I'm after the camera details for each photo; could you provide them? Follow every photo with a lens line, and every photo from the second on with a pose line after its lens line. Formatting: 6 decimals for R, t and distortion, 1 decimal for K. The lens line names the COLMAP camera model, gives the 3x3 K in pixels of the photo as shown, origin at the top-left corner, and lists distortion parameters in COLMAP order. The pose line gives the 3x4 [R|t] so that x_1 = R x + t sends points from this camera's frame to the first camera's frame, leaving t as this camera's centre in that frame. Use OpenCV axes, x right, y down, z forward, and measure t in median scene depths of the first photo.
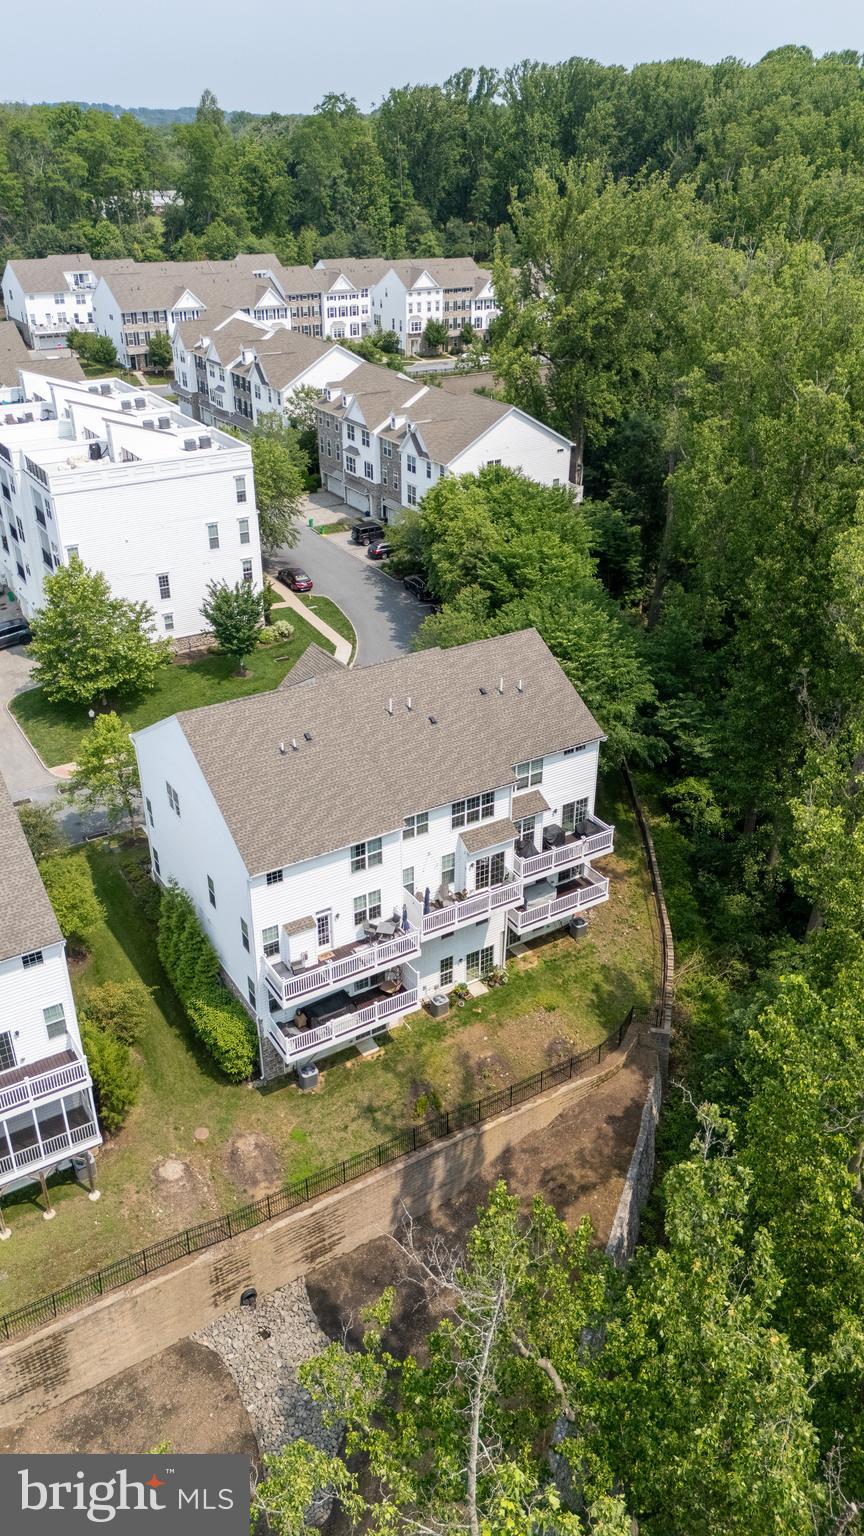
lens RADIAL K [[1123.2, 0, 459.6], [0, 1123.2, 766.2], [0, 0, 1]] dist [0.056386, -0.028769]
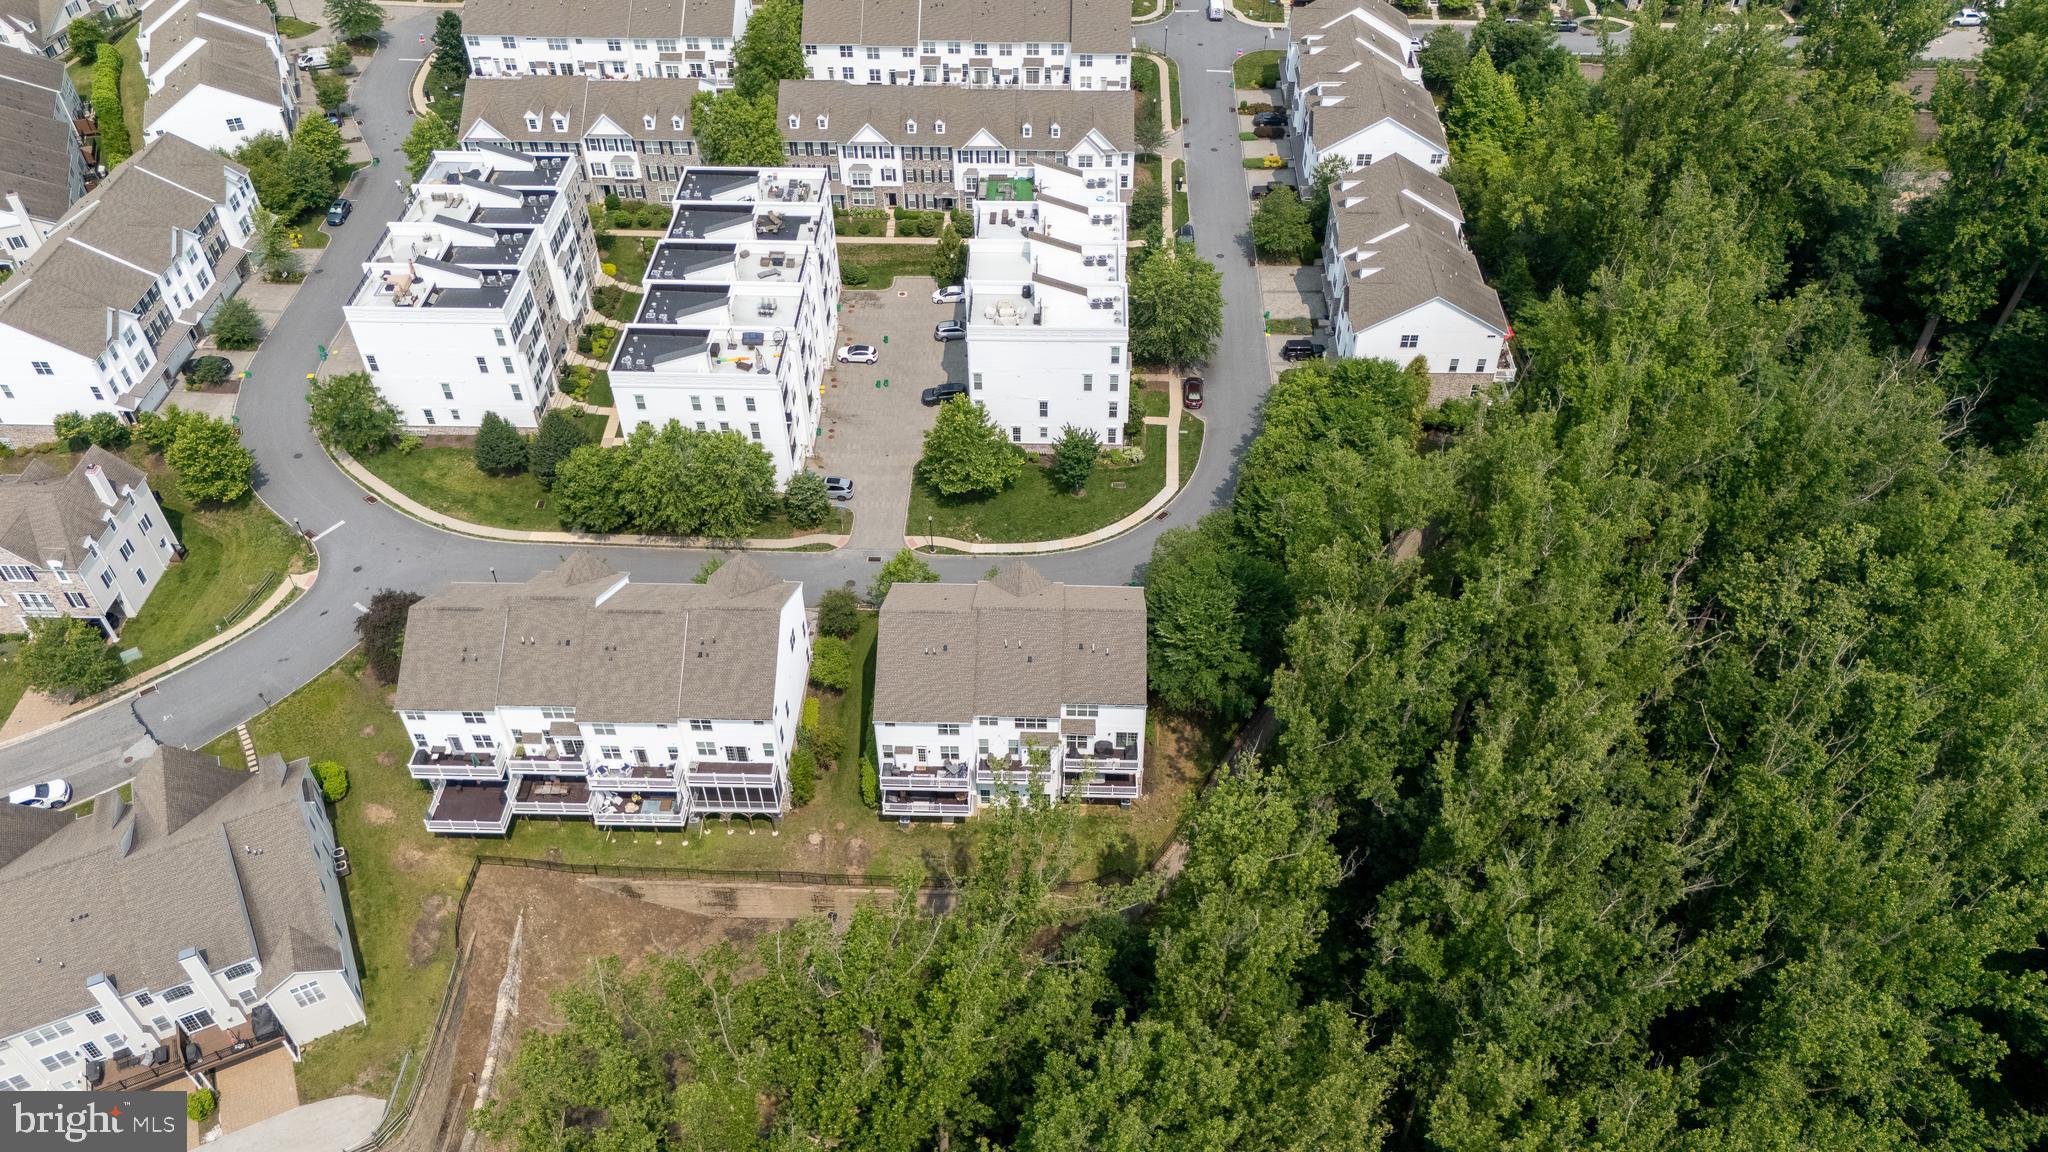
lens RADIAL K [[1459.1, 0, 1048.4], [0, 1459.1, 597.5], [0, 0, 1]] dist [0.064894, -0.064641]
pose [[0.827998, 0.387742, -0.405062, 0.799412], [-0.270881, 0.909092, 0.316505, -0.782663], [0.490961, -0.152342, 0.857758, -0.735738]]
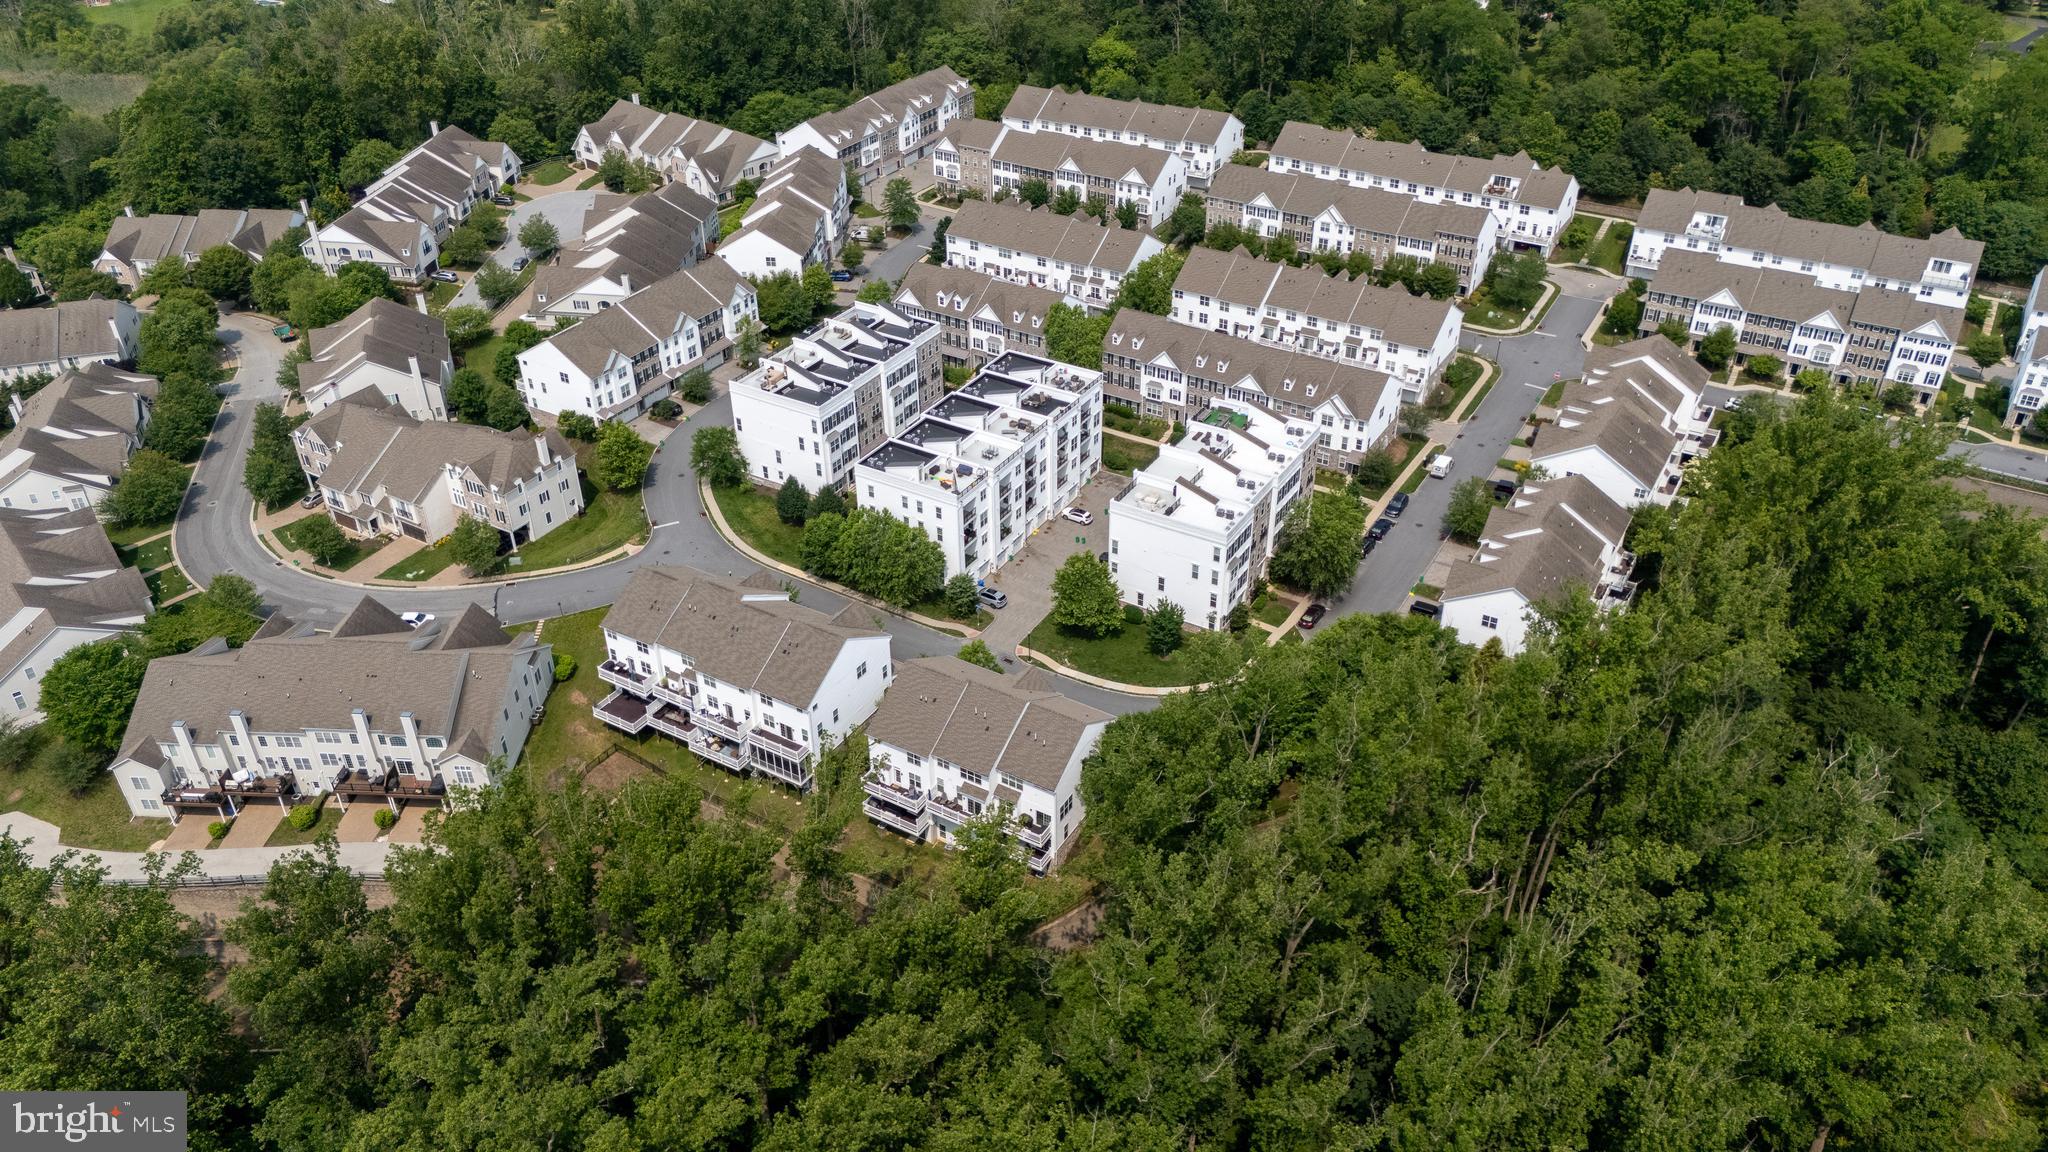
lens RADIAL K [[1459.1, 0, 1048.4], [0, 1459.1, 597.5], [0, 0, 1]] dist [0.064894, -0.064641]
pose [[0.458920, 0.504503, -0.731347, 1.853000], [-0.439245, 0.844347, 0.306827, -1.110769], [0.772306, 0.180431, 0.609088, -0.571714]]
